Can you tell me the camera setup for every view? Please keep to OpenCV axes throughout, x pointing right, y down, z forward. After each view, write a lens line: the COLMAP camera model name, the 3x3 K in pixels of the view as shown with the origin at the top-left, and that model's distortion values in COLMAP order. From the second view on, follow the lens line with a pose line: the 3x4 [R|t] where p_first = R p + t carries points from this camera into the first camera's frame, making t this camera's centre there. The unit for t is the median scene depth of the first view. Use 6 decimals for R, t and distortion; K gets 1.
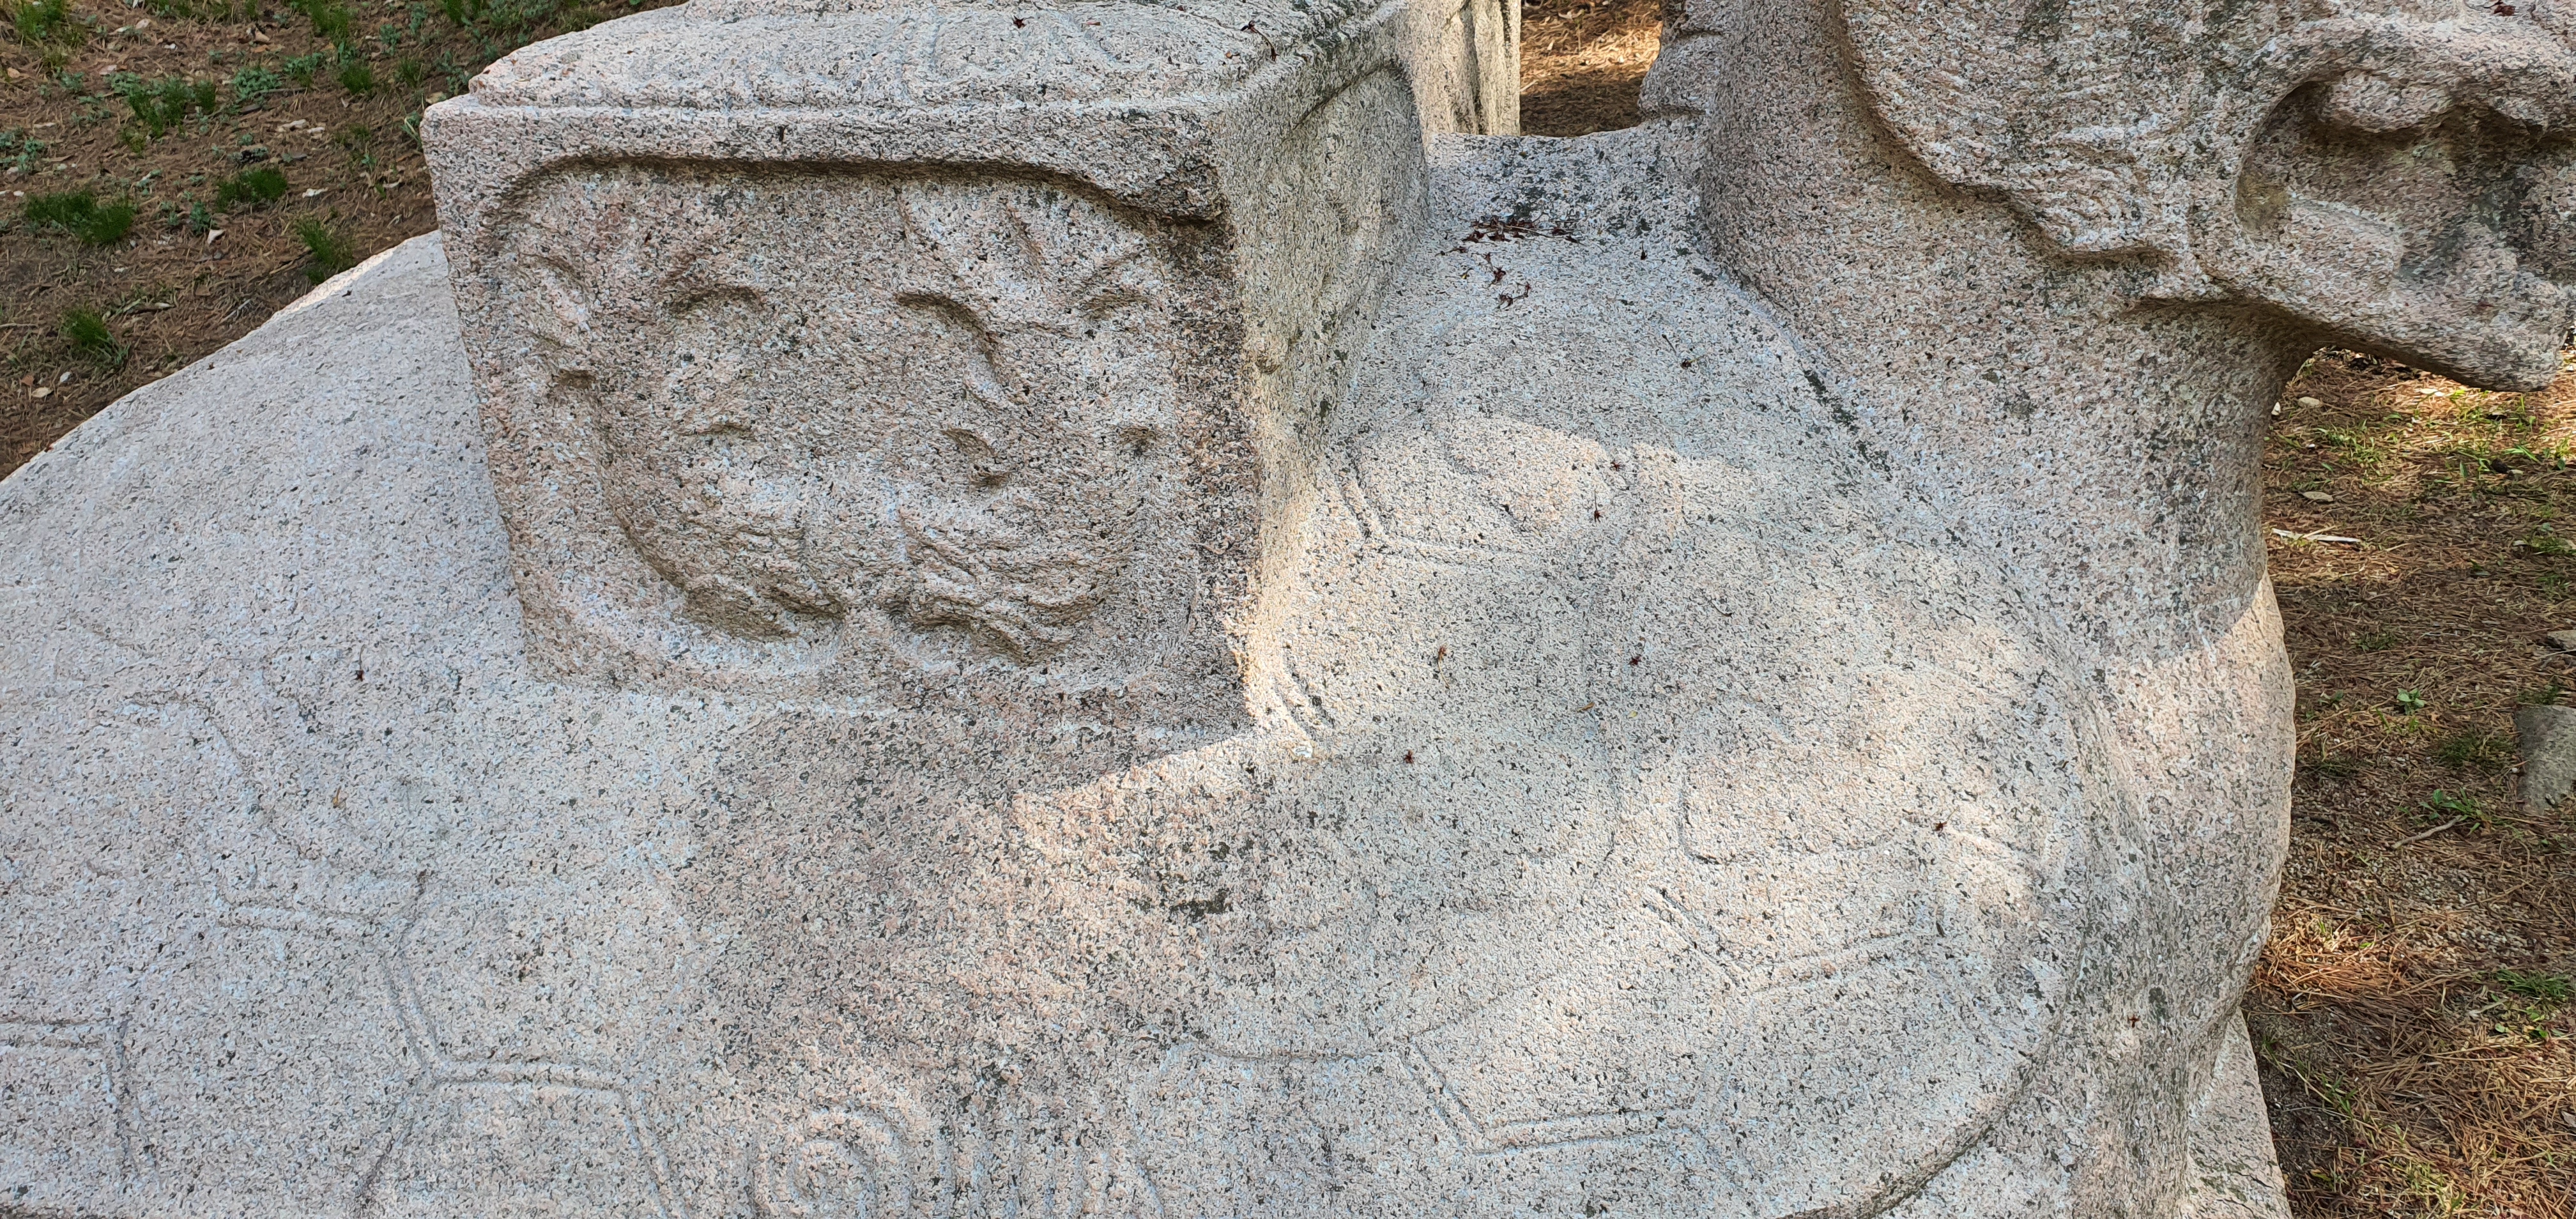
lens RADIAL K [[1942.4, 0, 1303.8], [0, 1942.4, 604.5], [0, 0, 1]] dist [0.070846, -0.127471]
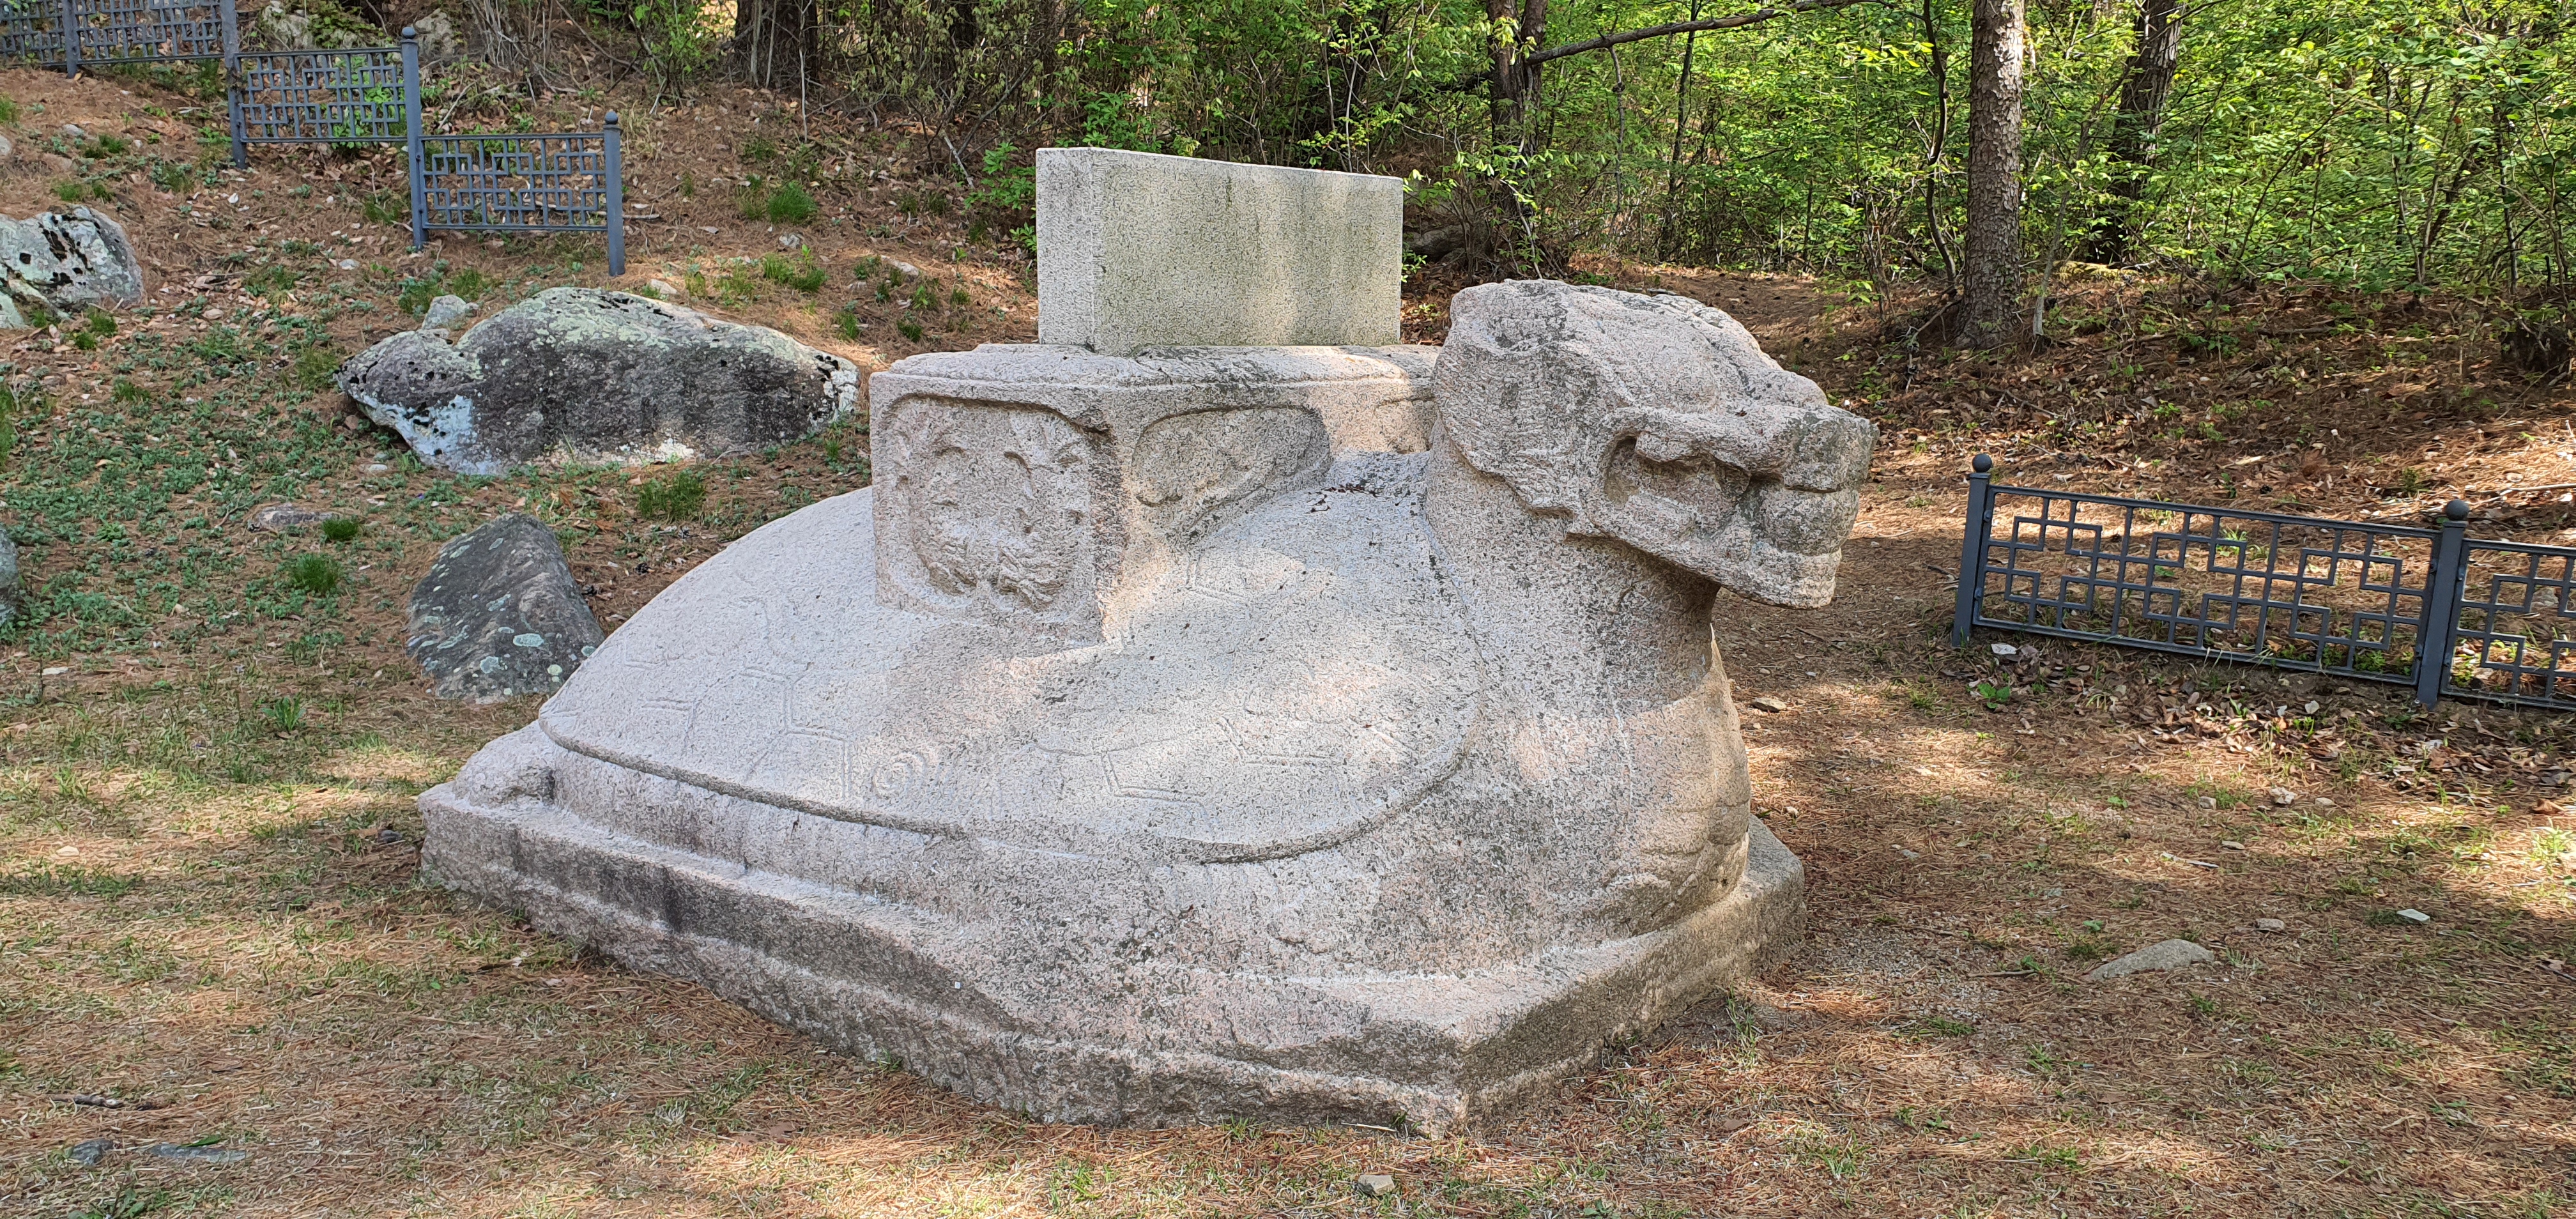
lens RADIAL K [[1824.7, 0, 1288.0], [0, 1824.7, 609.5], [0, 0, 1]] dist [0.137458, -0.098655]
pose [[0.919579, 0.121255, -0.373728, 1.030367], [-0.202456, 0.961422, -0.186224, 0.402262], [0.336729, 0.246911, 0.908652, -0.998535]]
